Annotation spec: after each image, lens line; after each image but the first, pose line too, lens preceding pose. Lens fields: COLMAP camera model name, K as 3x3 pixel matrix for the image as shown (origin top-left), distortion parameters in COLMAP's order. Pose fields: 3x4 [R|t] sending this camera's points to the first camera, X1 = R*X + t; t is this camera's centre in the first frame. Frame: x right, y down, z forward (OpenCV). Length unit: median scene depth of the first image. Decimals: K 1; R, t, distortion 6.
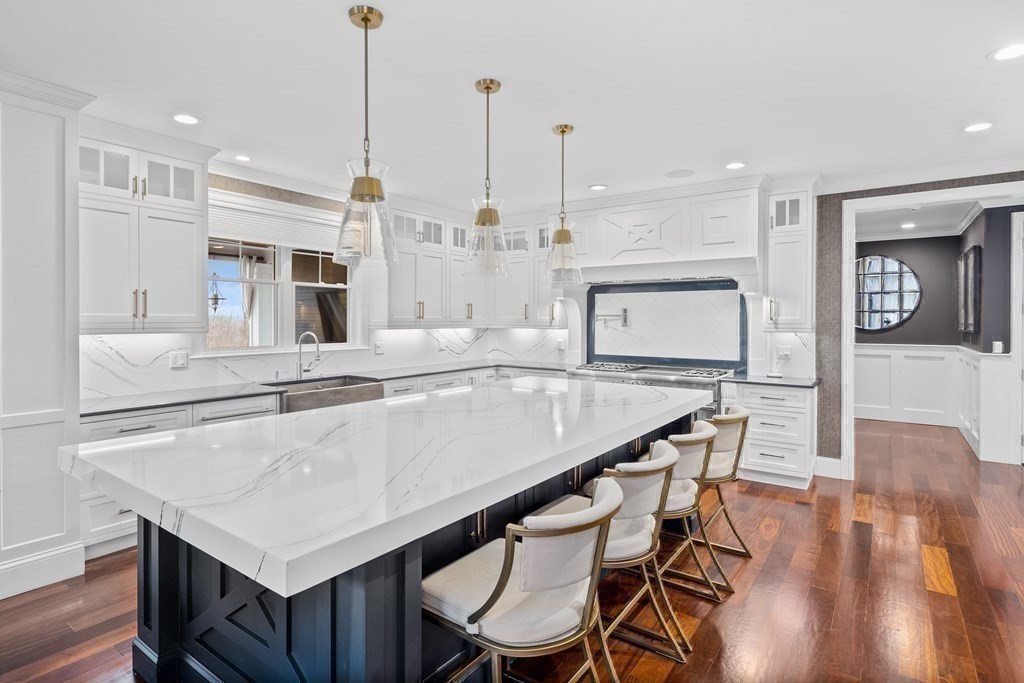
lens RADIAL K [[525.7, 0, 495.4], [0, 525.7, 324.5], [0, 0, 1]] dist [0.004489, -0.000019]
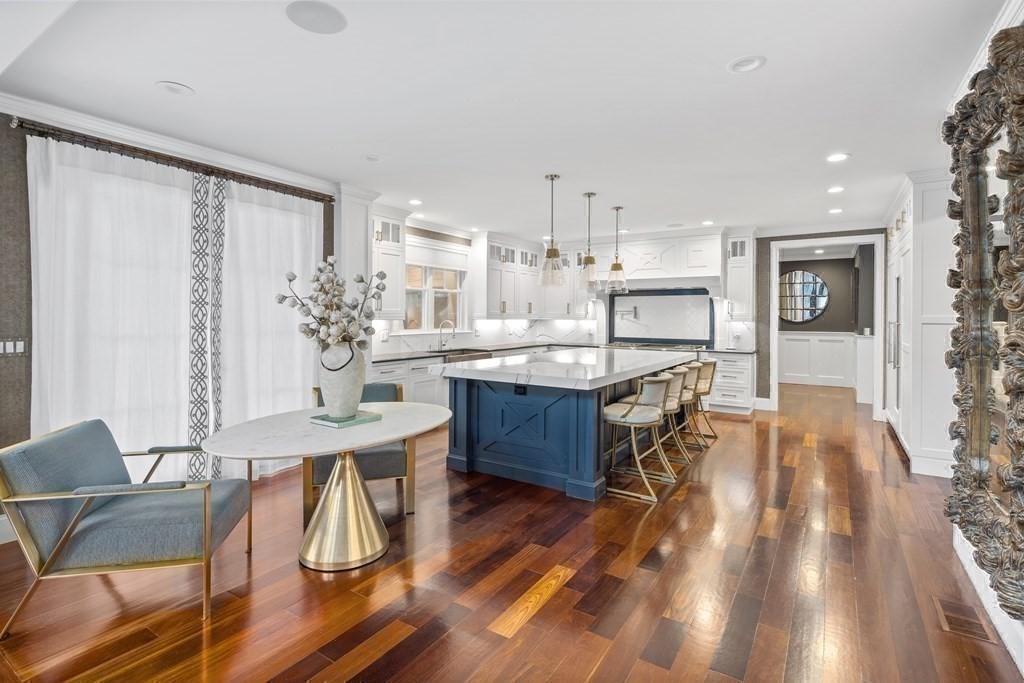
lens RADIAL K [[489.0, 0, 508.1], [0, 489.0, 318.6], [0, 0, 1]] dist [-0.001357, -0.000060]
pose [[0.998441, 0.002505, 0.055759, -0.220926], [-0.002294, 0.999990, -0.003853, 0.011925], [-0.055768, 0.003719, 0.998437, -0.431176]]
